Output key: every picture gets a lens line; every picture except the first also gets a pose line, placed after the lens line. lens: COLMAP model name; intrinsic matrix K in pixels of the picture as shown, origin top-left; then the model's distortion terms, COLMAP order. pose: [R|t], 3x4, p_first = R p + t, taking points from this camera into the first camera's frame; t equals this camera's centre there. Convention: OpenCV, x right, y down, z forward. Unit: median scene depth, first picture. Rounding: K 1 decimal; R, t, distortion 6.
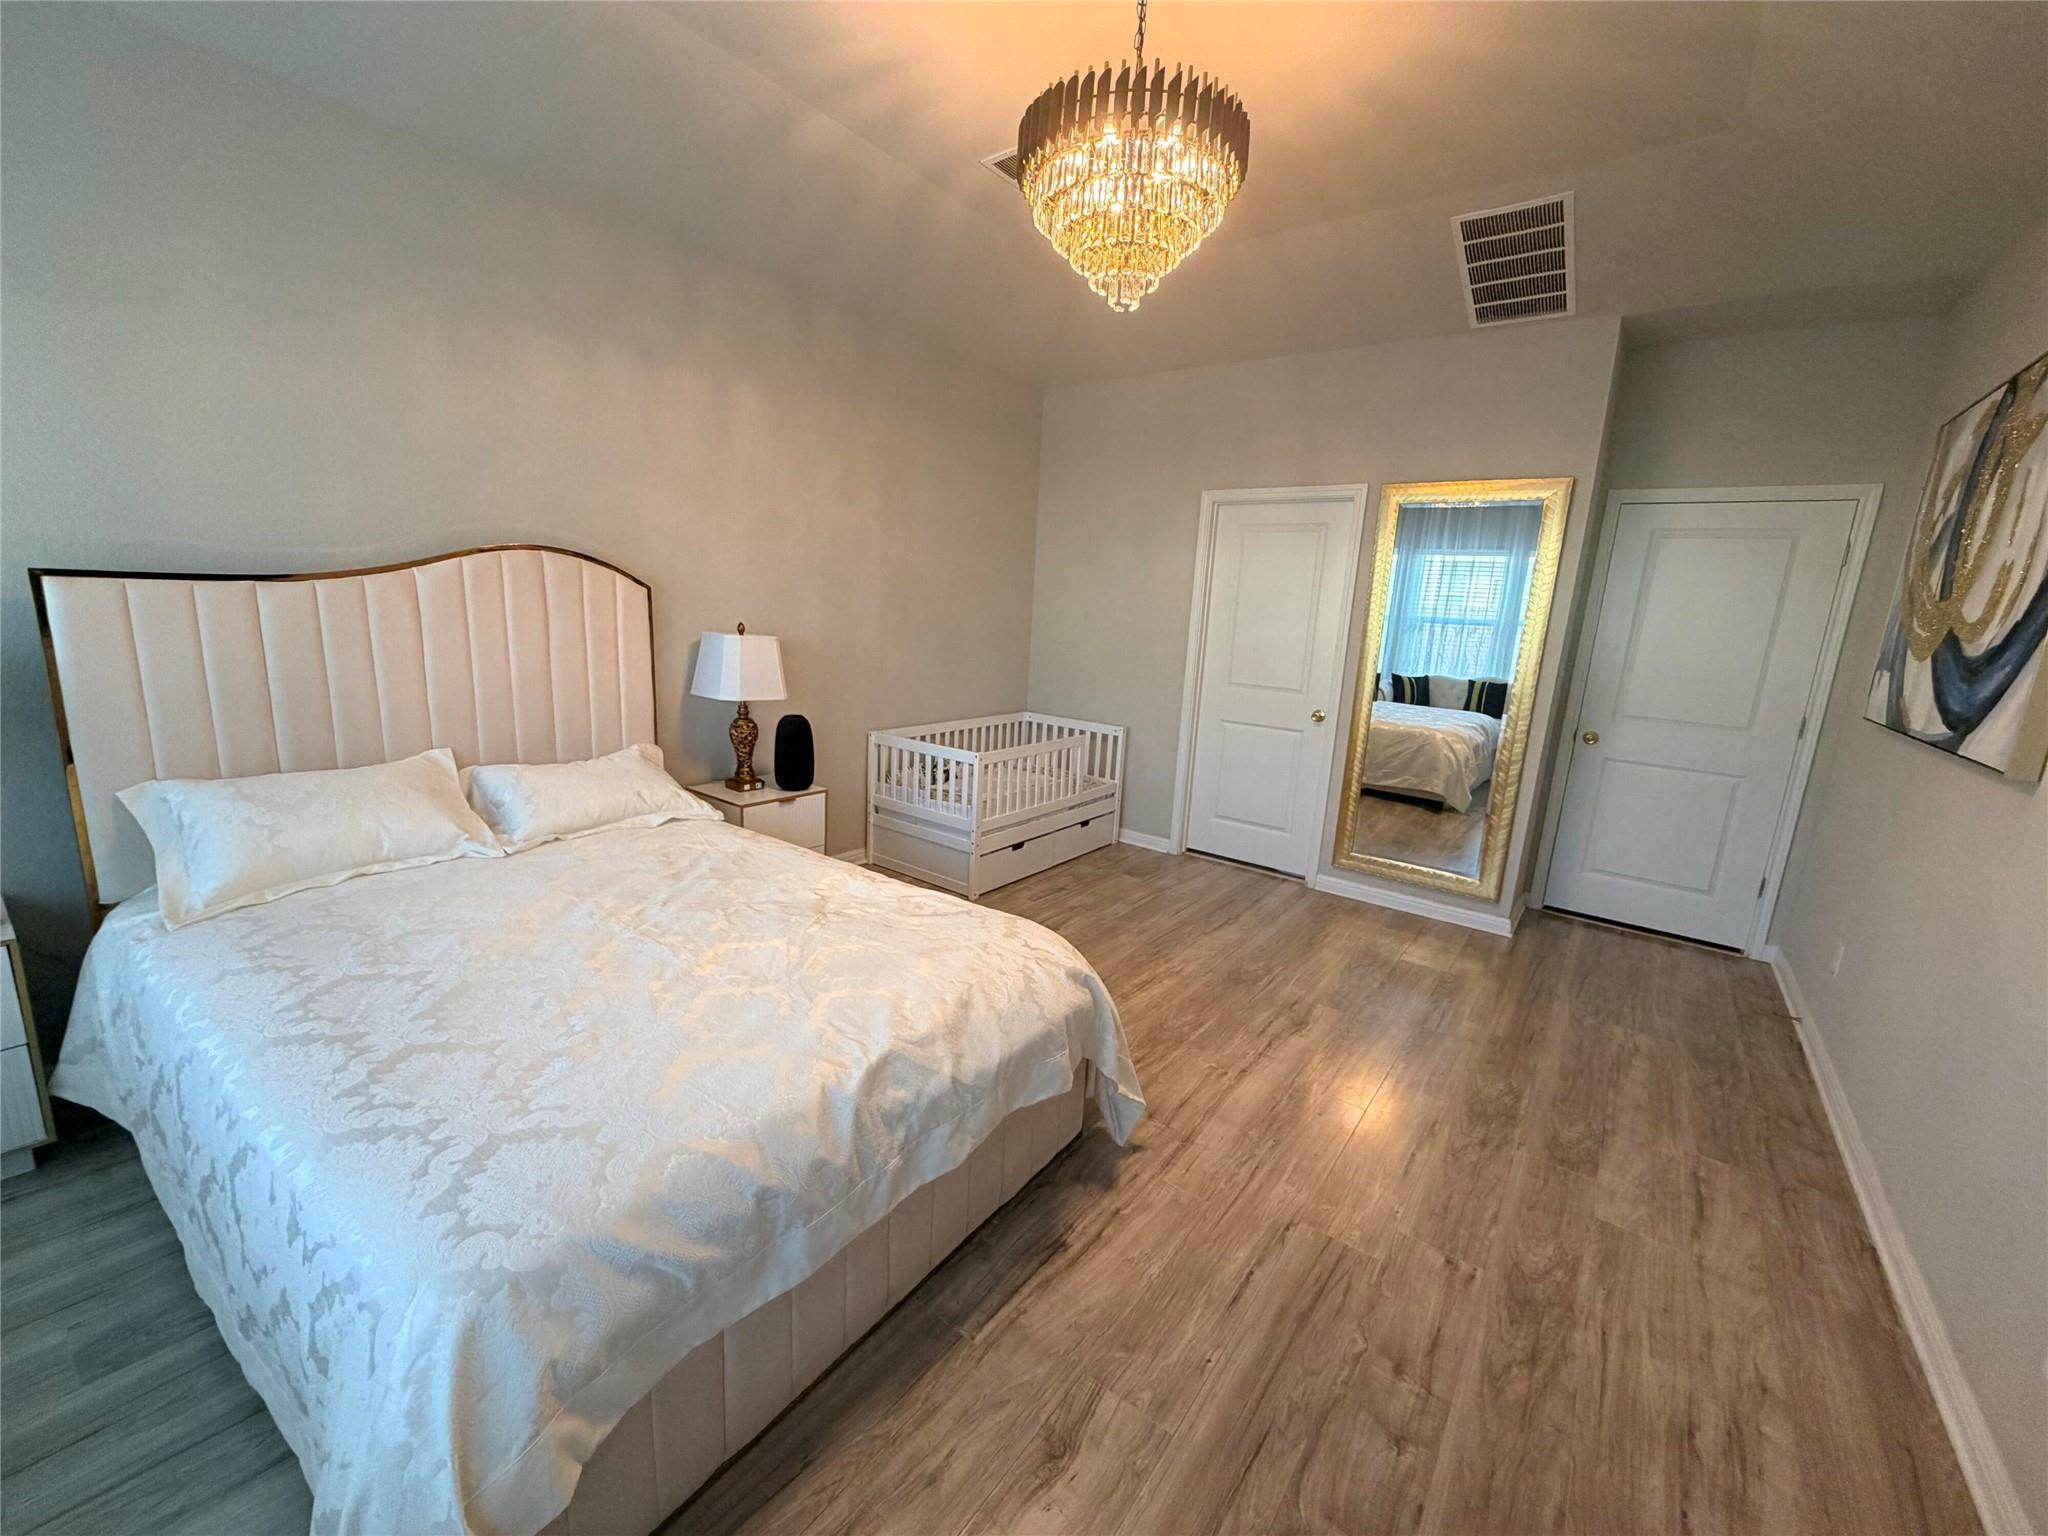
lens RADIAL K [[815.4, 0, 1025.9], [0, 815.4, 766.4], [0, 0, 1]] dist [-0.001634, 0.000608]
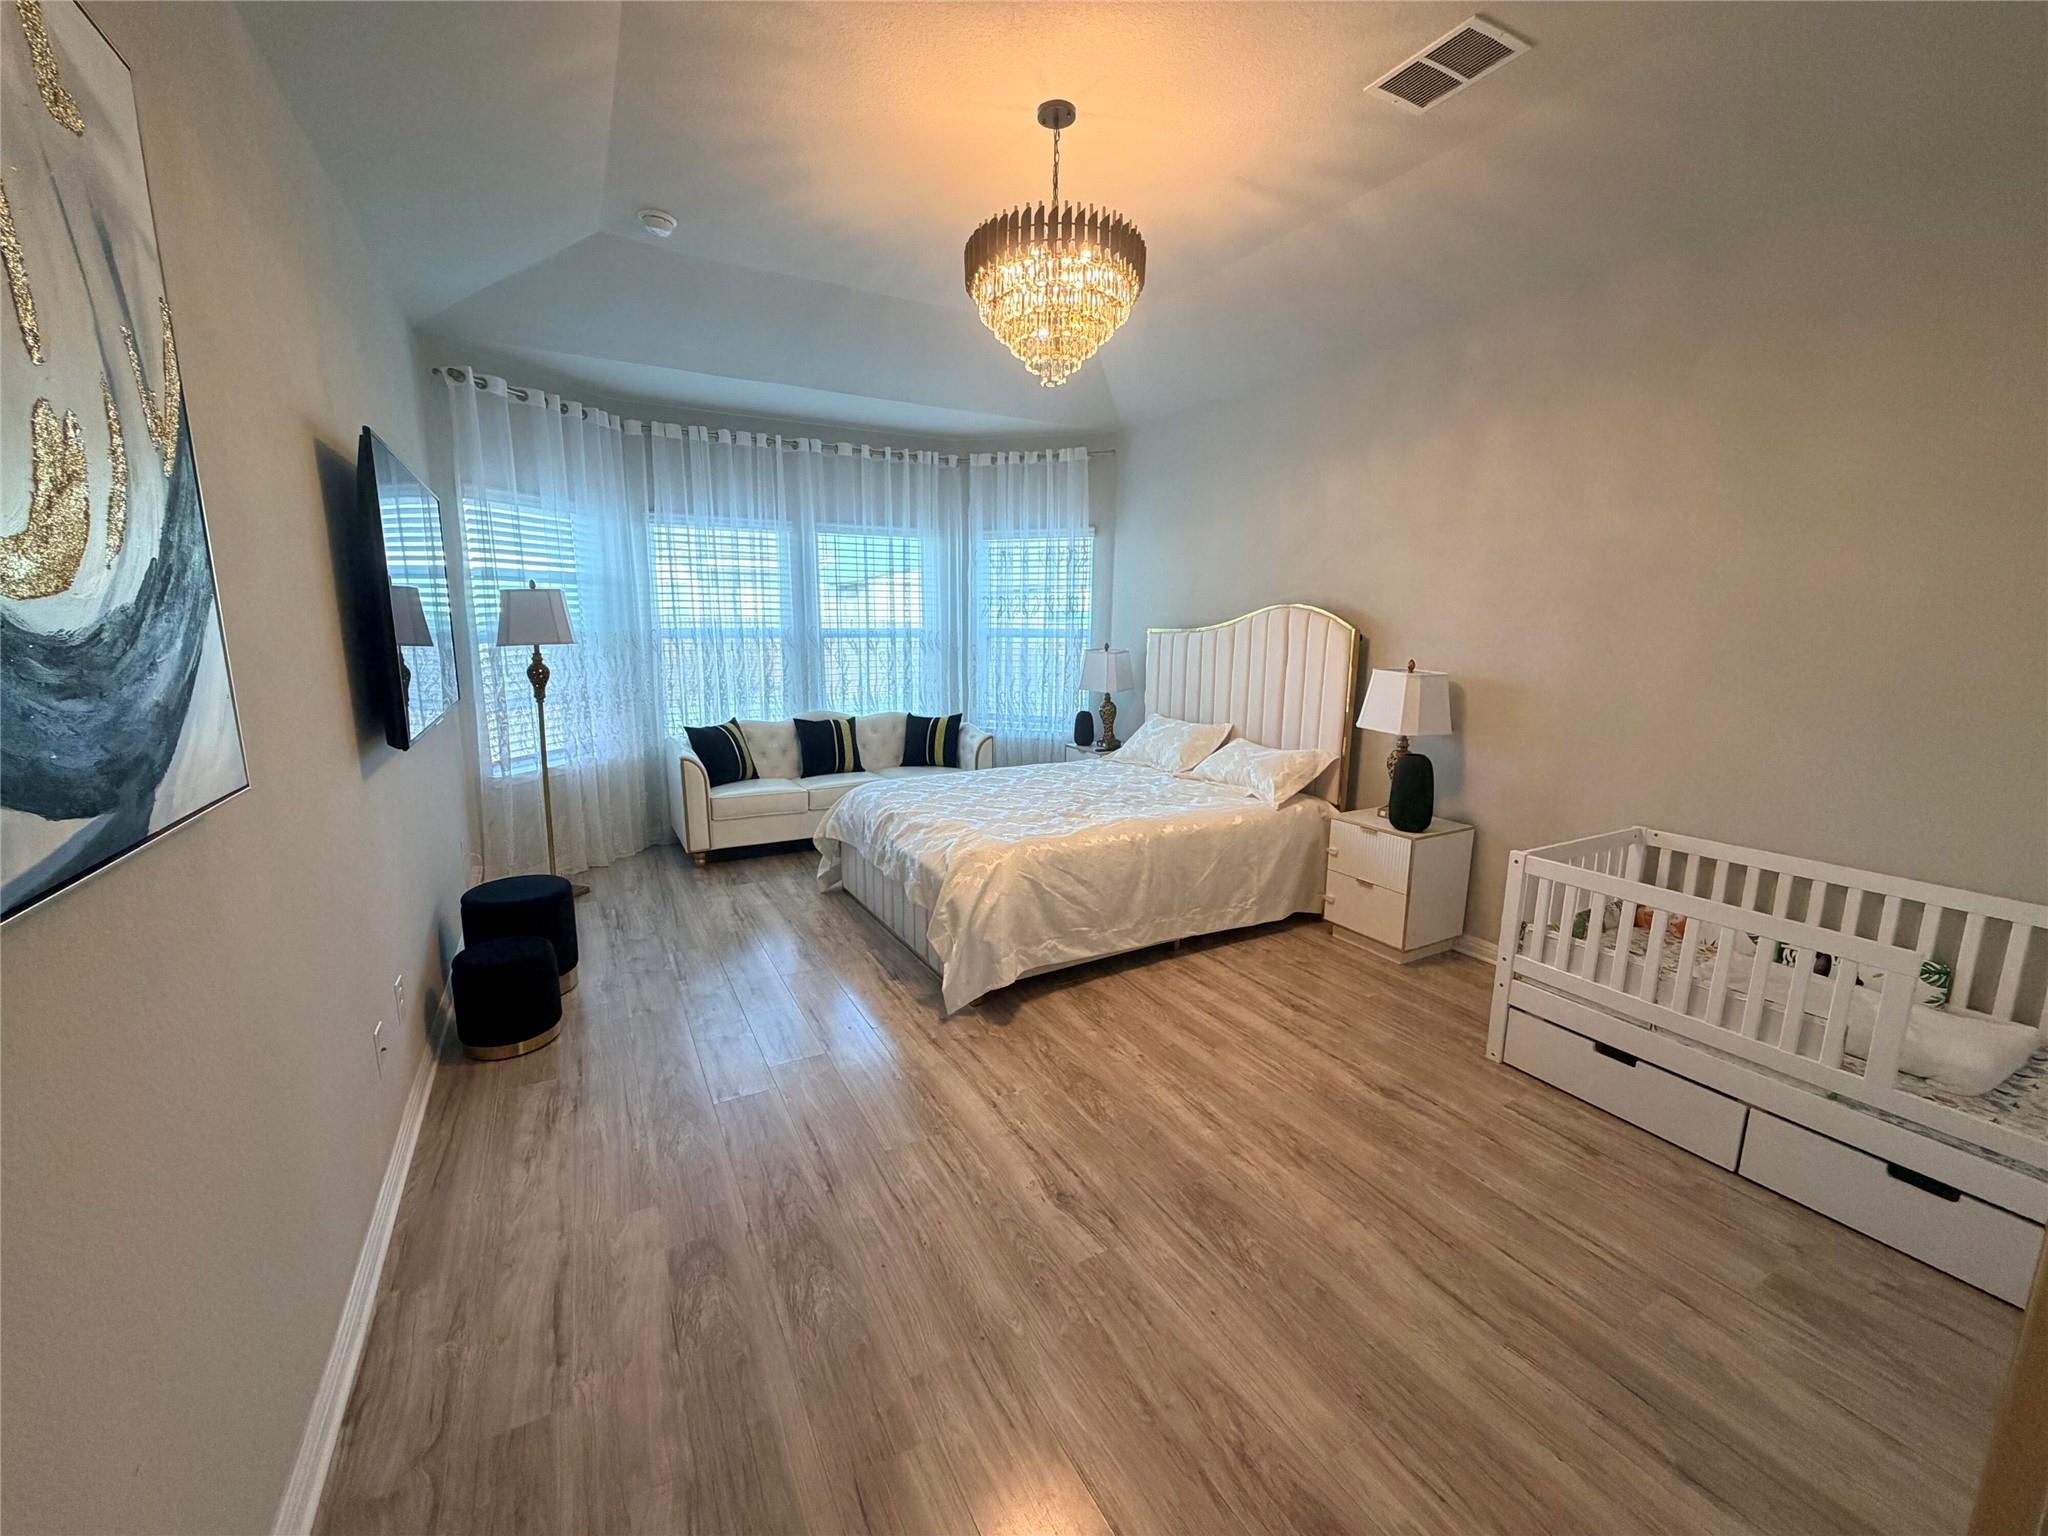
lens RADIAL K [[815.4, 0, 1024.4], [0, 815.4, 769.6], [0, 0, 1]] dist [-0.001634, 0.000608]
pose [[-0.403408, 0.111335, -0.908221, 0.981718], [-0.213267, 0.953794, 0.211649, -0.187751], [0.889820, 0.279074, -0.361024, 1.160139]]
